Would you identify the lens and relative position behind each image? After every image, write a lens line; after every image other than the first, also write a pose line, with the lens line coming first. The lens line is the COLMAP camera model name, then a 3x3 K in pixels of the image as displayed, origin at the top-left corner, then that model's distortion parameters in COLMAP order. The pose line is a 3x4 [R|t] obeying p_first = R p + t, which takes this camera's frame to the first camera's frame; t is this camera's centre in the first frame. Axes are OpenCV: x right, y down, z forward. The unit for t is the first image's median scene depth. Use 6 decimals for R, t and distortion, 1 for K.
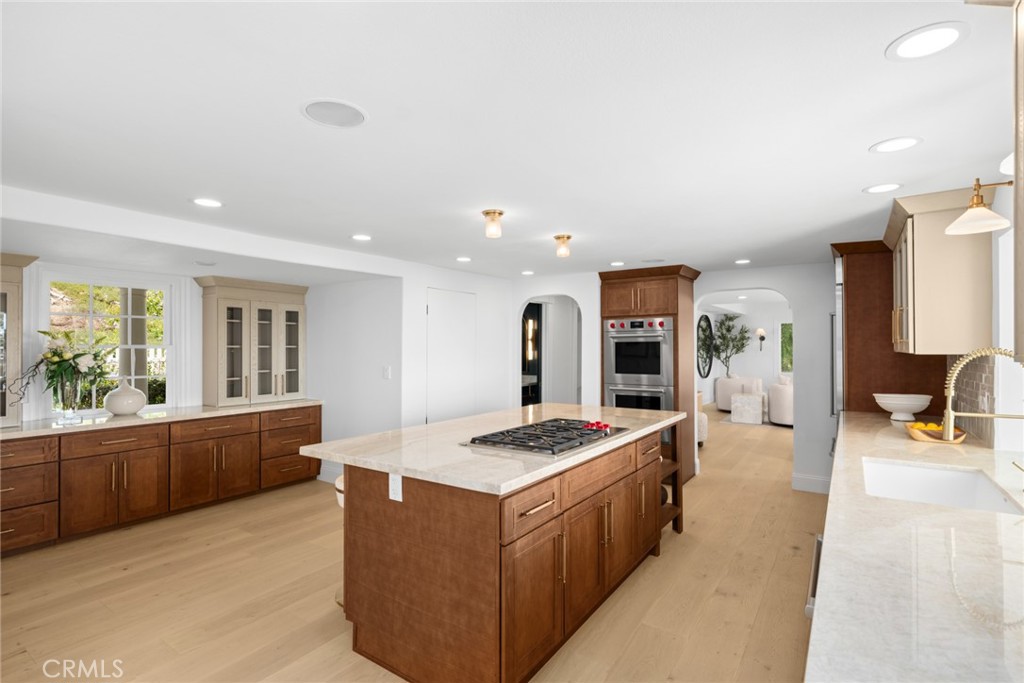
lens RADIAL K [[485.8, 0, 512.0], [0, 485.8, 341.5], [0, 0, 1]] dist [-0.001338, -0.000030]
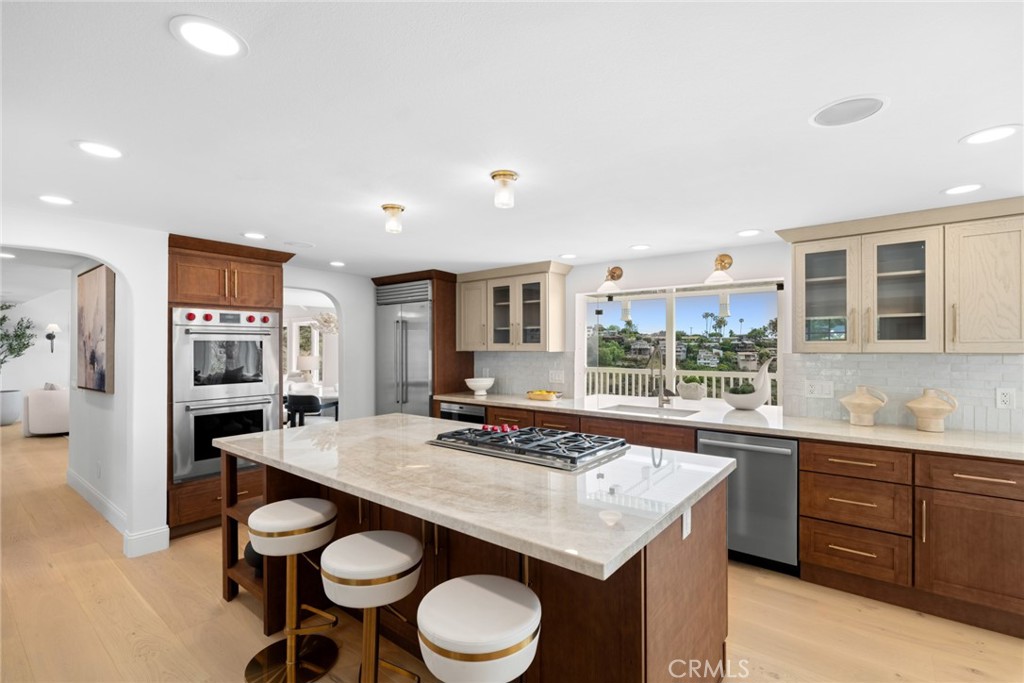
lens RADIAL K [[461.0, 0, 512.0], [0, 461.0, 341.5], [0, 0, 1]] dist [0.000311, 0.000732]
pose [[0.057948, 0.013025, 0.998235, -0.422838], [-0.011519, 0.999857, -0.012378, 0.005369], [-0.998253, -0.010781, 0.058090, 0.516324]]
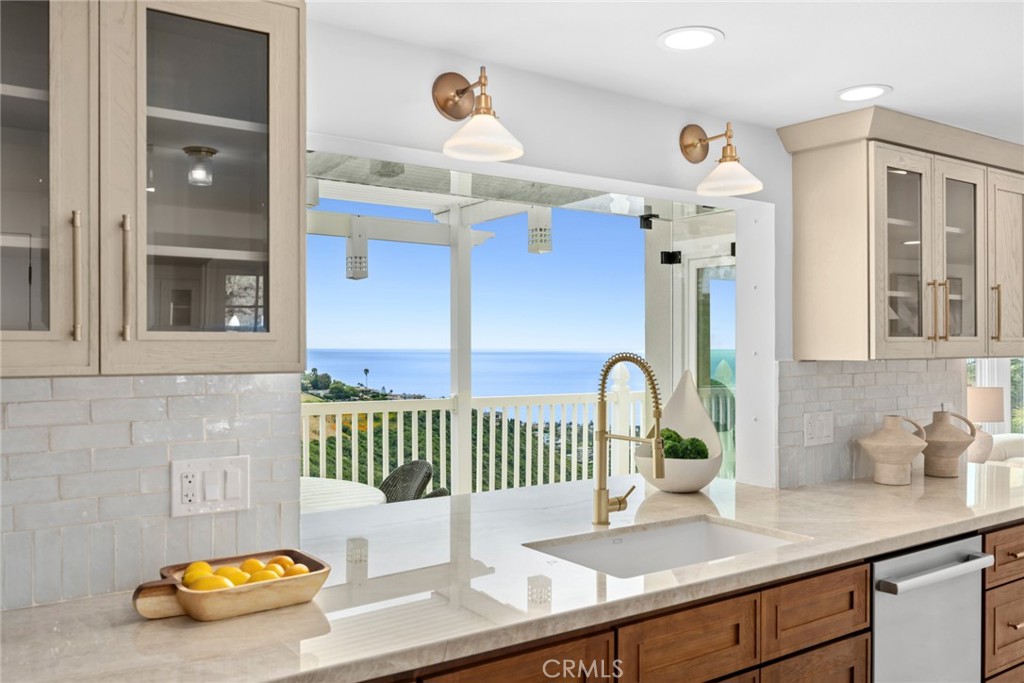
lens RADIAL K [[855.2, 0, 512.0], [0, 855.2, 341.5], [0, 0, 1]] dist [0.001488, 0.001376]
pose [[-0.942940, 0.004420, 0.332934, 0.226444], [-0.001141, 0.999863, -0.016504, 0.005868], [-0.332961, -0.015942, -0.942806, 0.783660]]
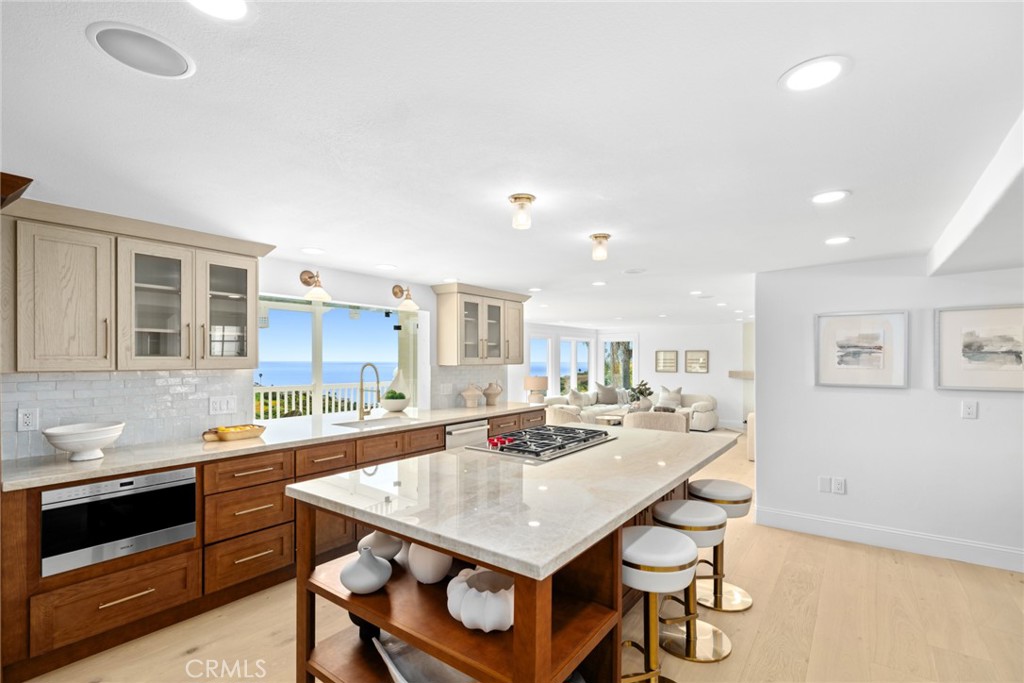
lens RADIAL K [[472.2, 0, 510.9], [0, 472.2, 359.1], [0, 0, 1]] dist [0.000927, 0.000046]
pose [[-0.999726, 0.002694, 0.023254, 0.068161], [0.002403, 0.999919, -0.012532, 0.008460], [-0.023286, -0.012473, -0.999651, 1.106664]]
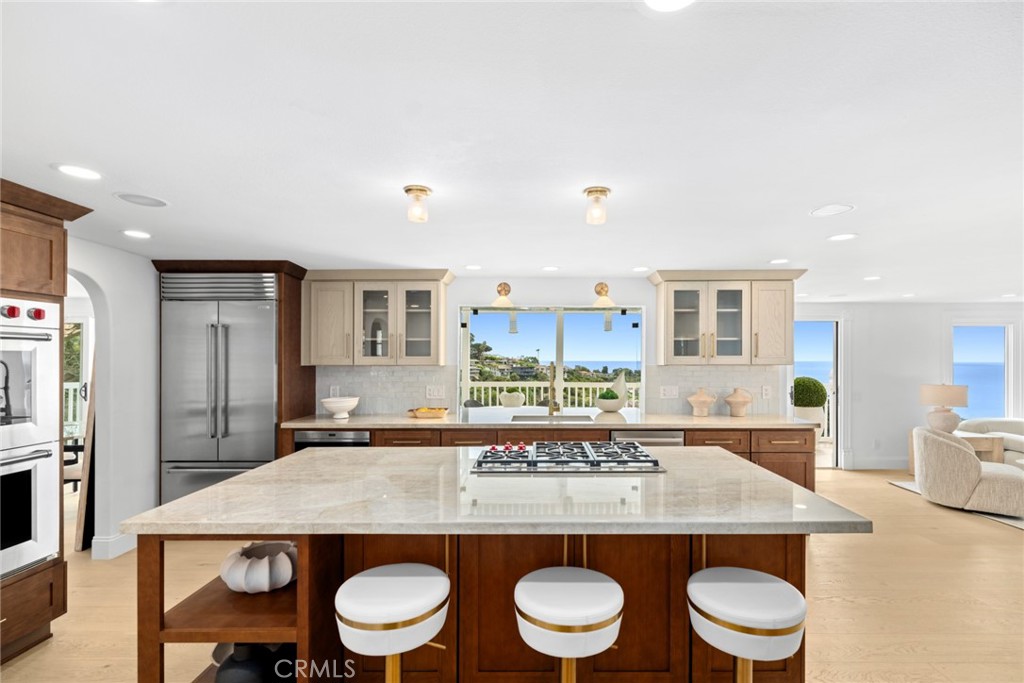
lens RADIAL K [[470.7, 0, 531.7], [0, 470.7, 356.8], [0, 0, 1]] dist [-0.004013, -0.000650]
pose [[-0.572746, 0.005390, 0.819715, -0.329502], [-0.009093, 0.999875, -0.012928, 0.006812], [-0.819683, -0.014858, -0.572625, 0.827293]]
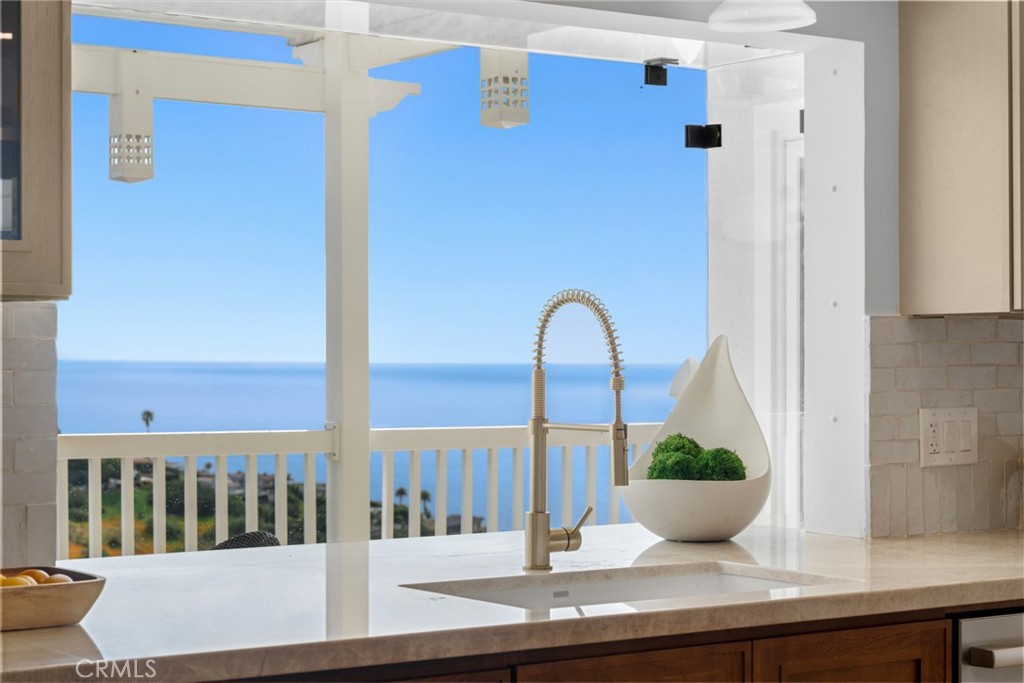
lens RADIAL K [[2098.8, 0, 512.0], [0, 2098.8, 341.5], [0, 0, 1]] dist [-0.038197, 0.070436]
pose [[-0.944384, 0.005218, 0.328804, 0.111079], [-0.000592, 0.999846, -0.017566, 0.034073], [-0.328845, -0.016784, -0.944235, 0.996500]]
